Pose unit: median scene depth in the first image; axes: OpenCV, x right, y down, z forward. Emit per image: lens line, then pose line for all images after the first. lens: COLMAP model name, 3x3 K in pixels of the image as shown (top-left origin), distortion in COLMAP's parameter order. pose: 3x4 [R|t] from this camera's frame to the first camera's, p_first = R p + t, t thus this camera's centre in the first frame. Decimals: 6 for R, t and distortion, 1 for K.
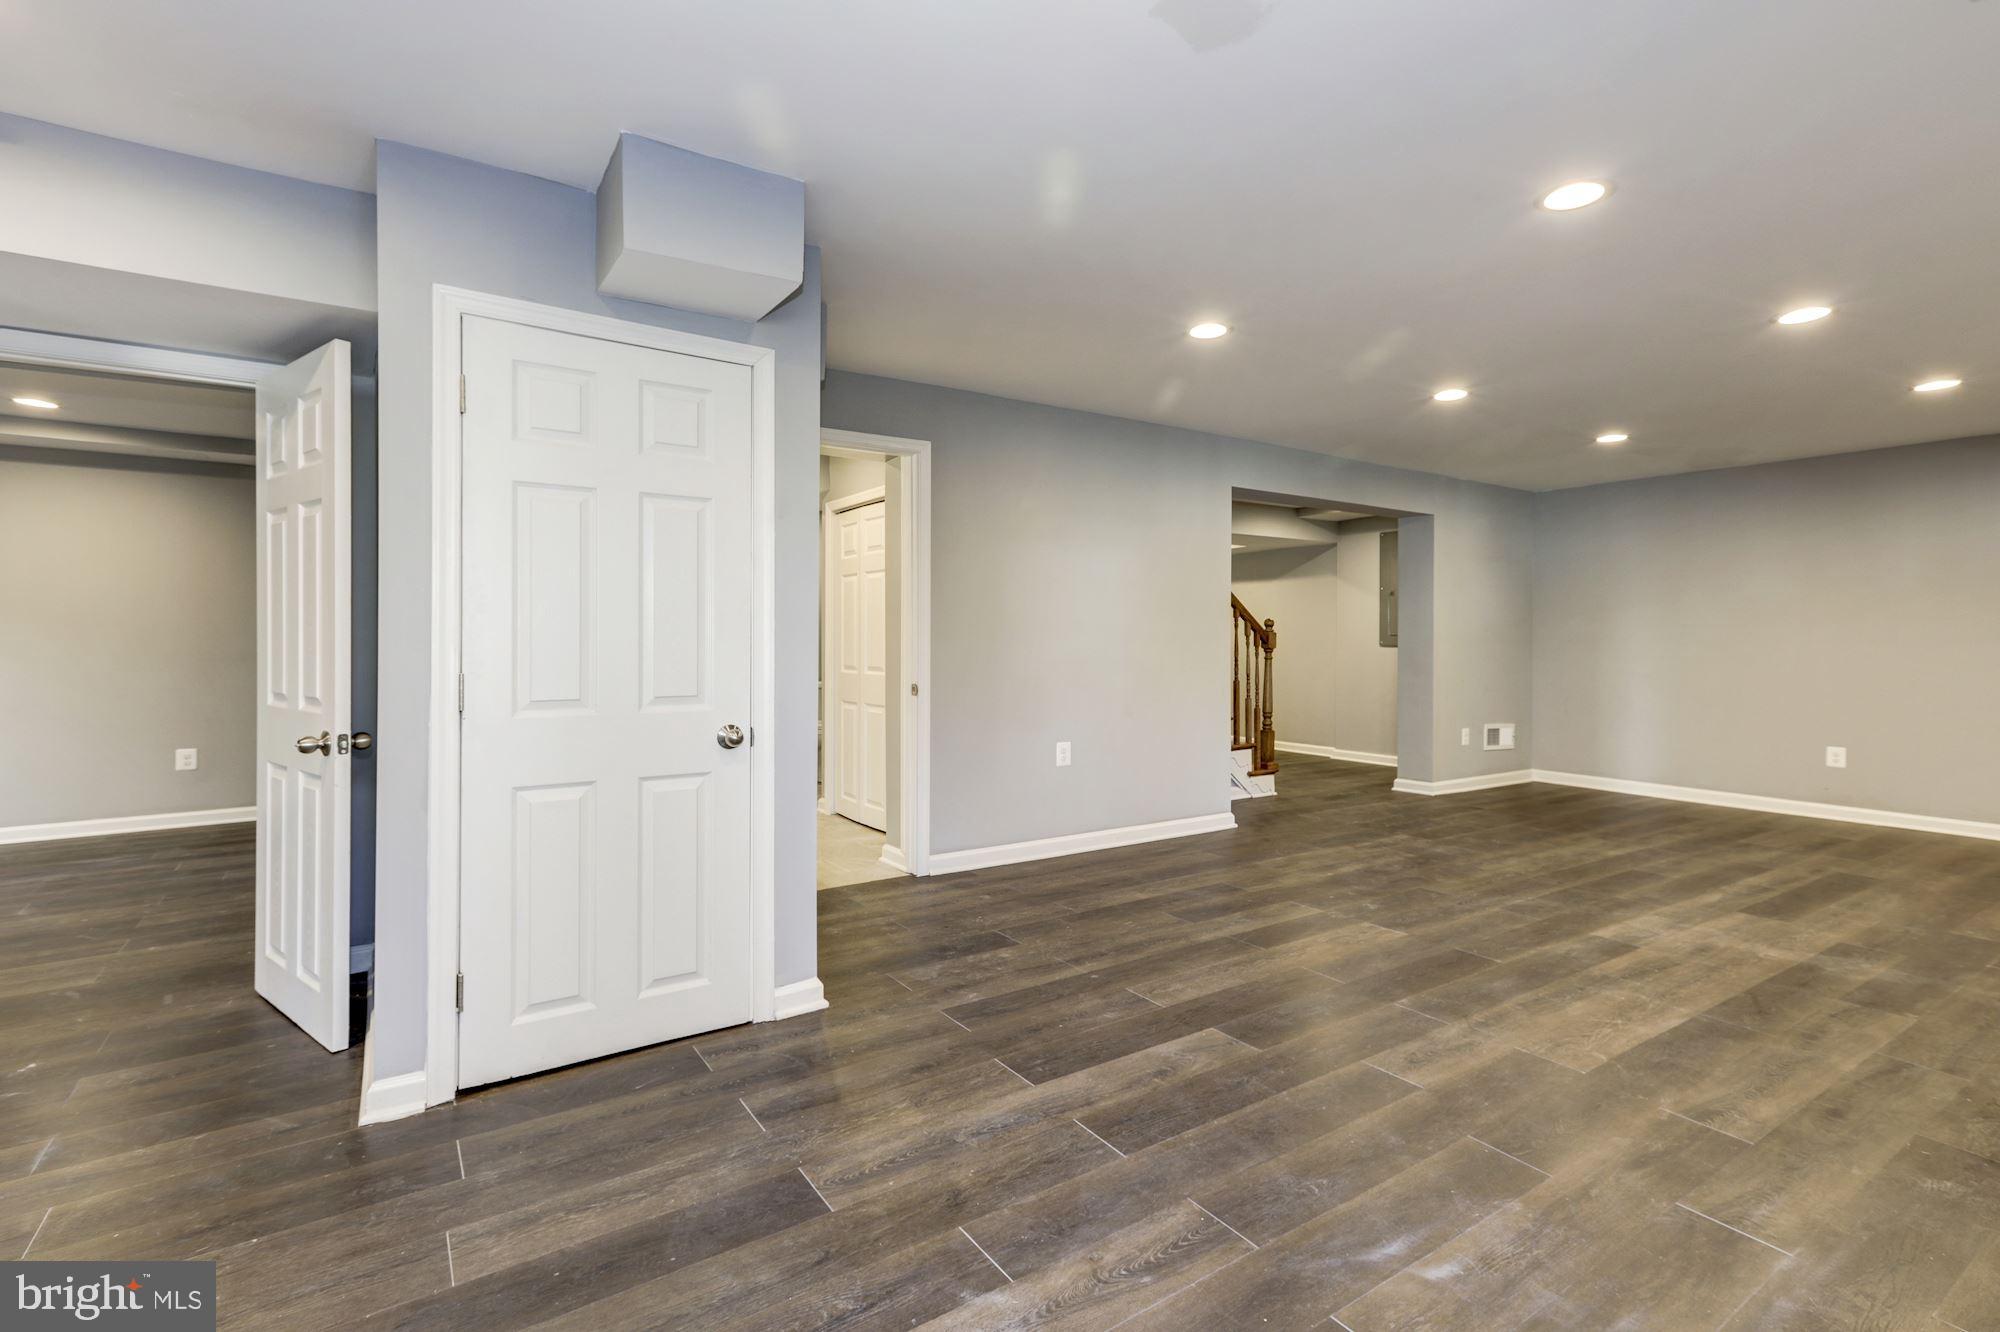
lens RADIAL K [[937.5, 0, 996.3], [0, 937.5, 631.0], [0, 0, 1]] dist [0.052076, -0.017239]
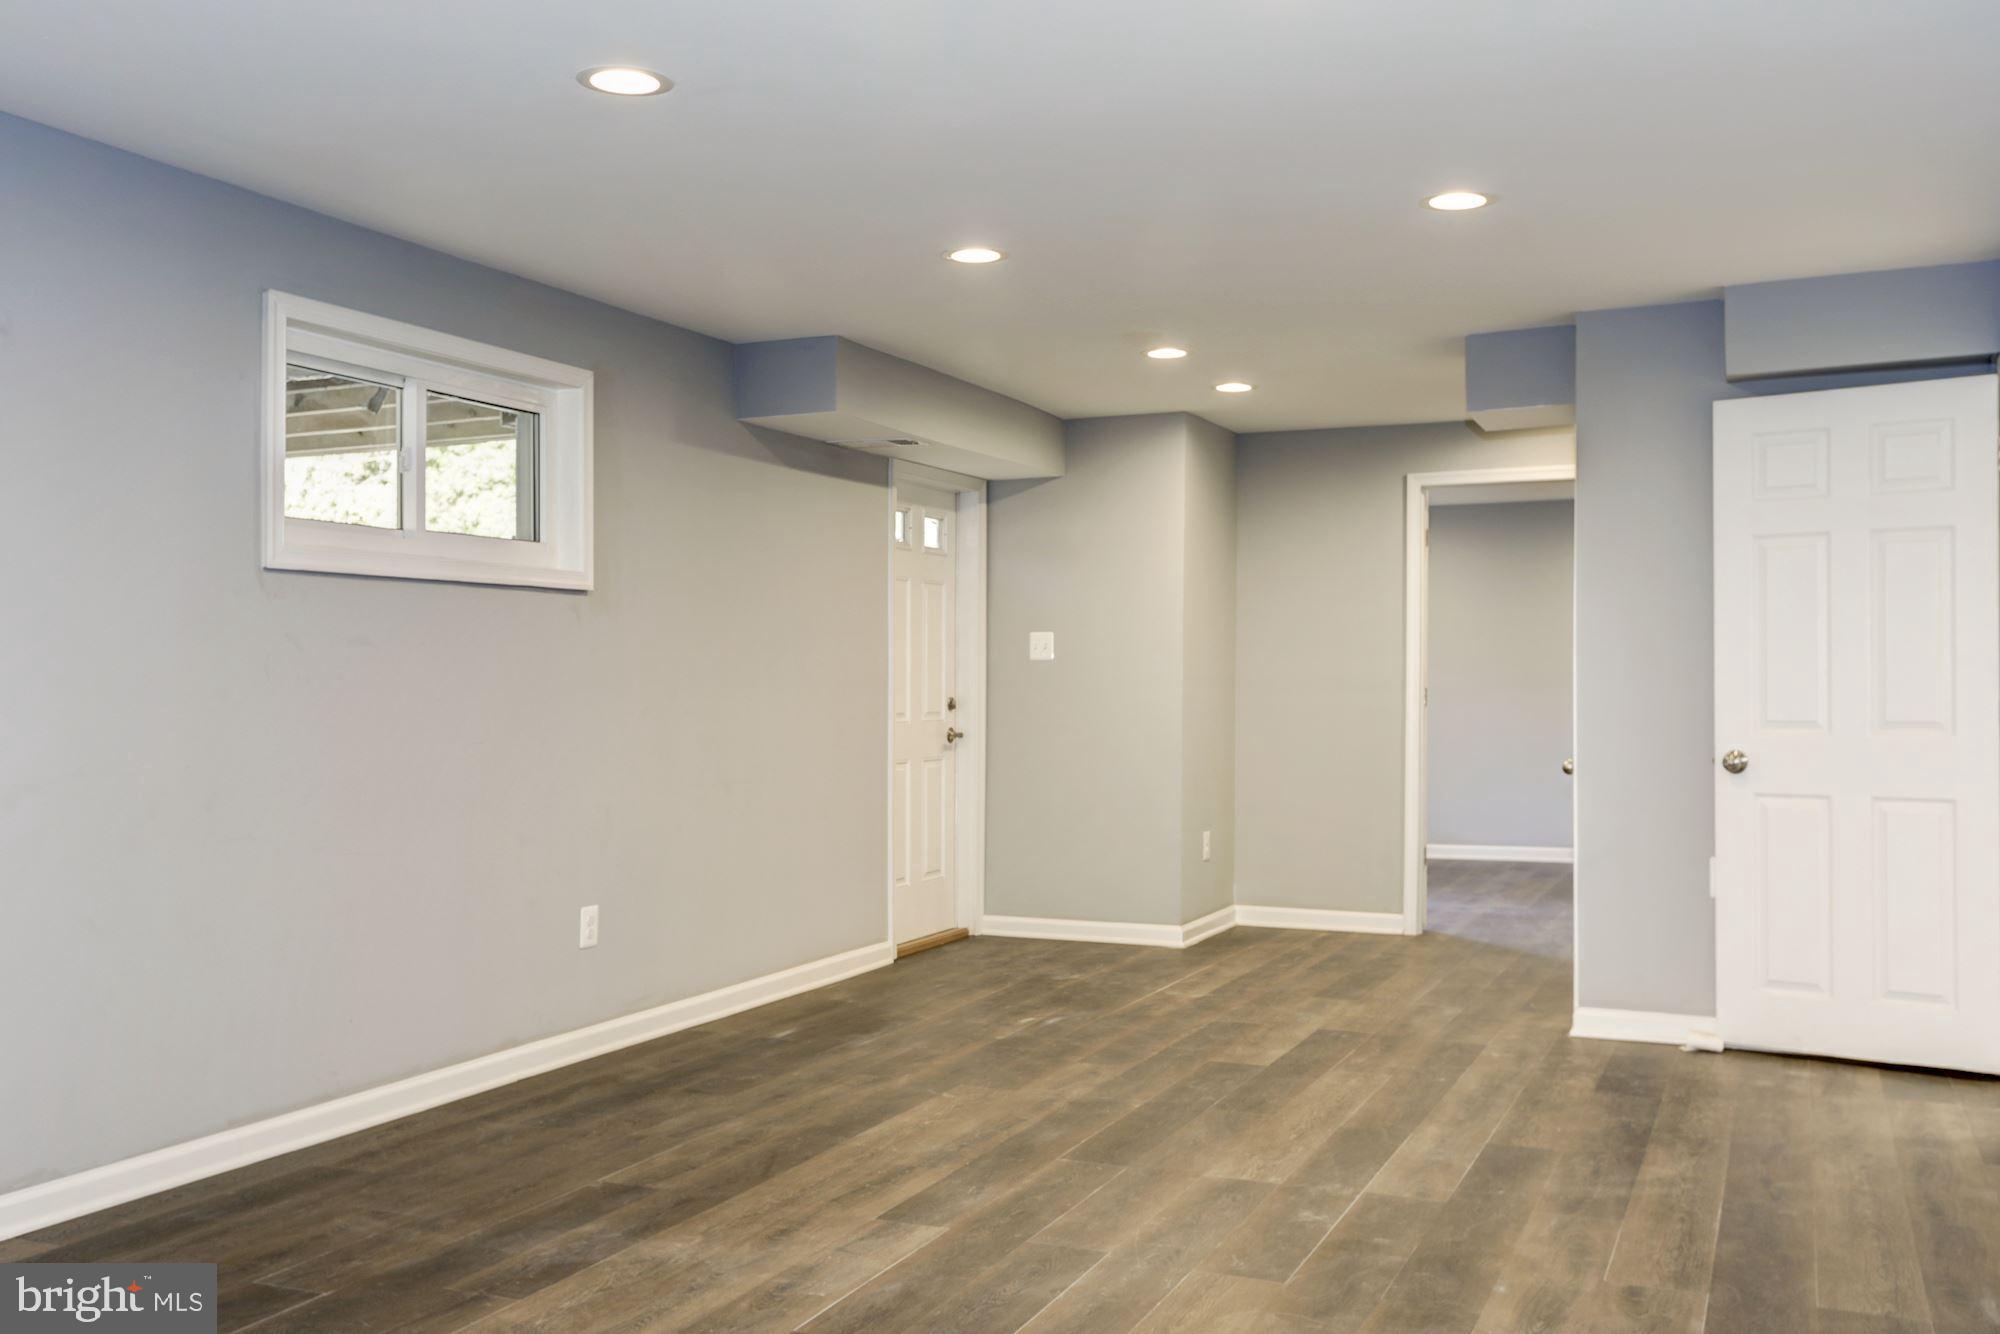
lens RADIAL K [[1836.5, 0, 957.8], [0, 1836.5, 670.4], [0, 0, 1]] dist [0.007518, 0.005817]
pose [[-0.854650, -0.002575, -0.519199, 1.433326], [0.005359, 0.999891, -0.013779, 0.020242], [0.519178, -0.014559, -0.854542, 2.350064]]
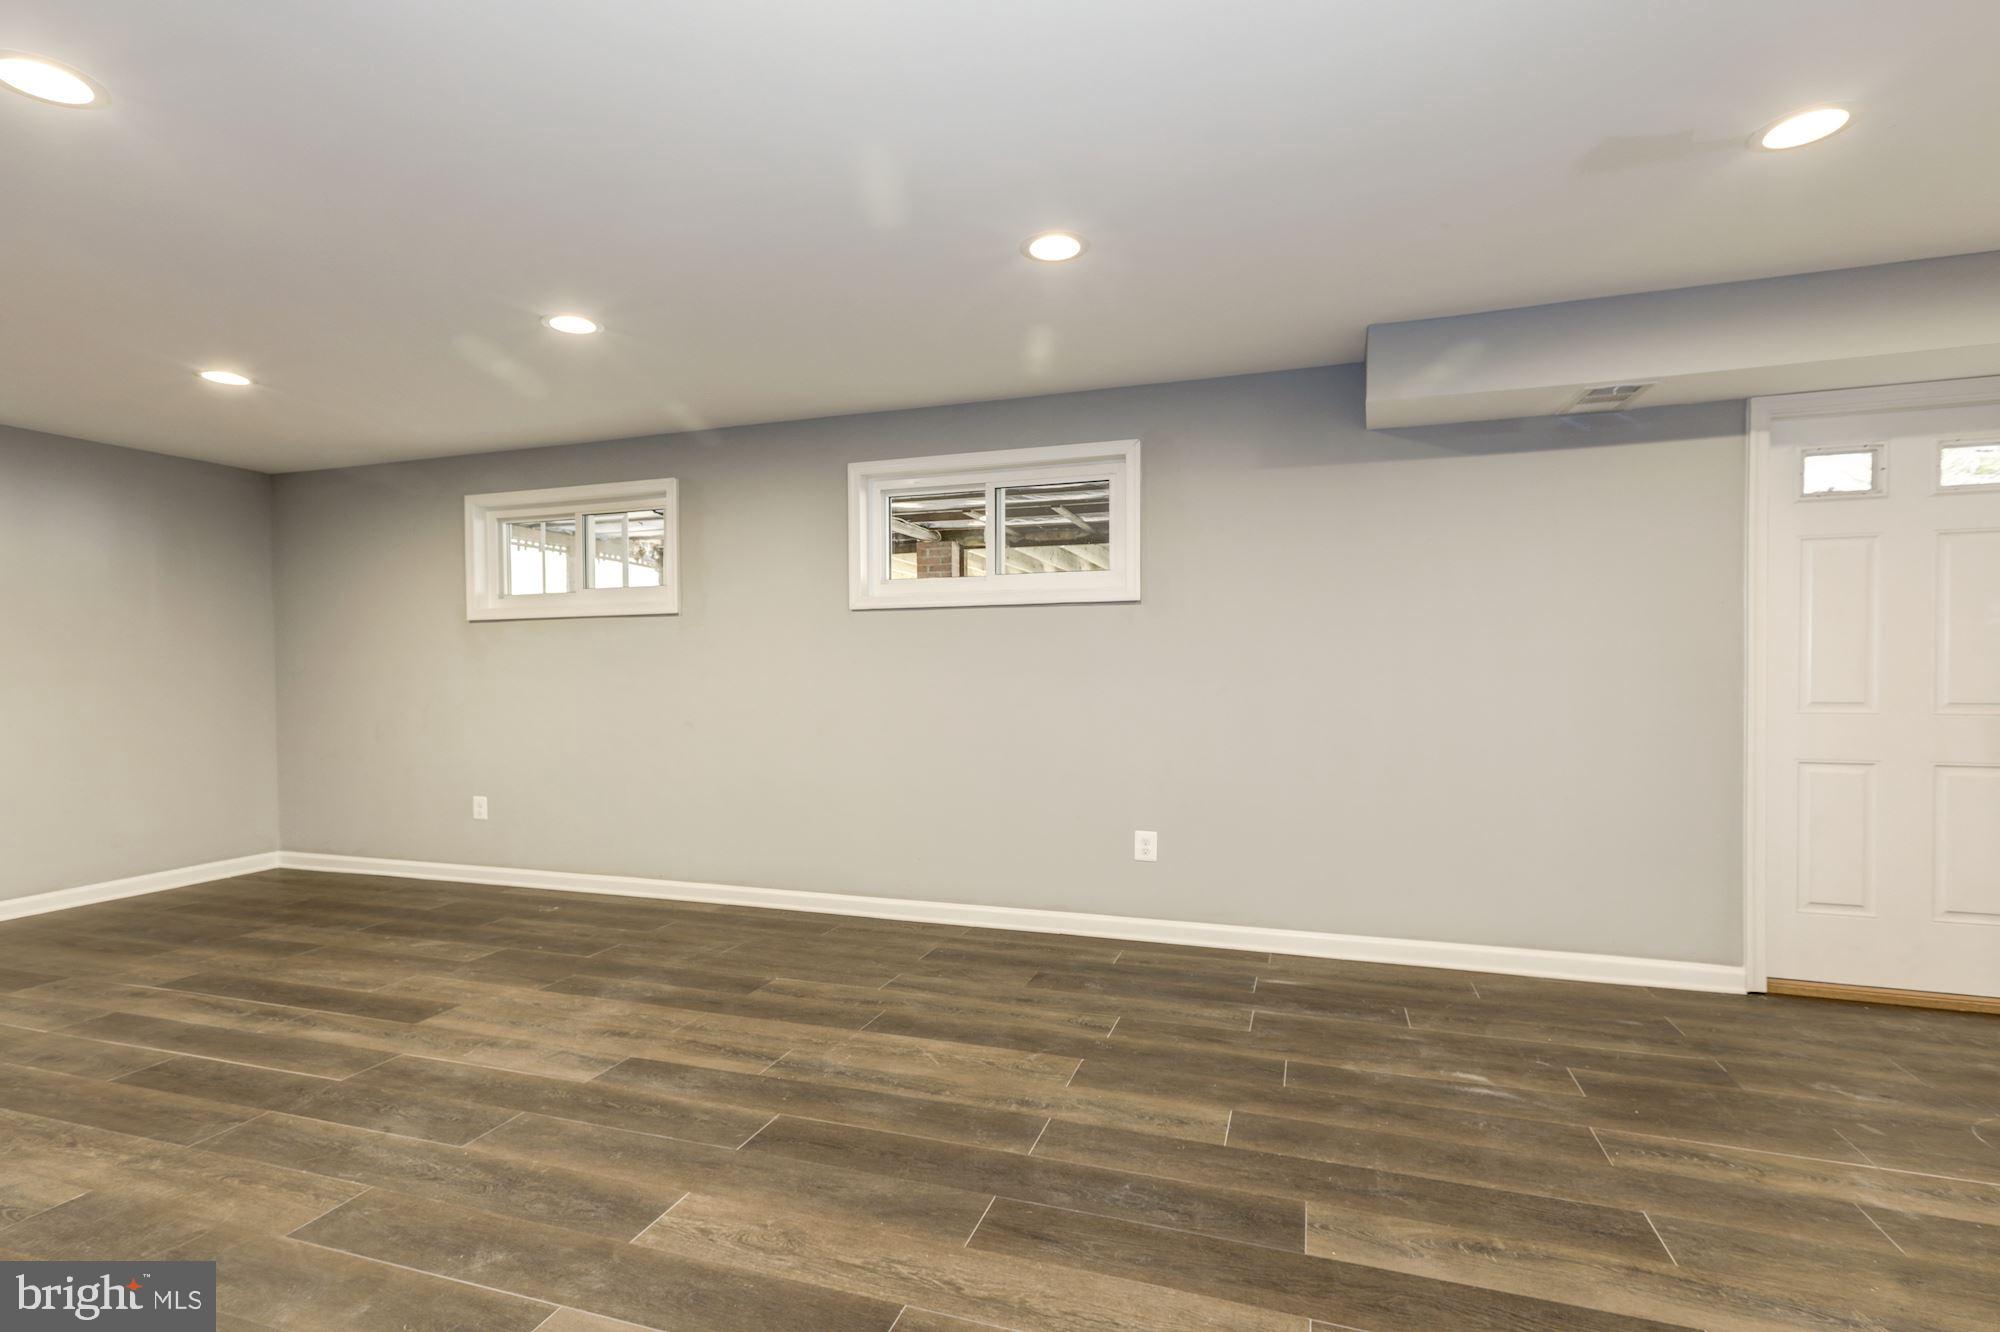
lens RADIAL K [[913.4, 0, 1014.1], [0, 913.4, 659.2], [0, 0, 1]] dist [0.010452, 0.000625]
pose [[-0.615441, 0.009684, 0.788124, -0.144797], [-0.000990, 0.999914, -0.013059, 0.013207], [-0.788182, -0.008818, -0.615379, 1.454563]]
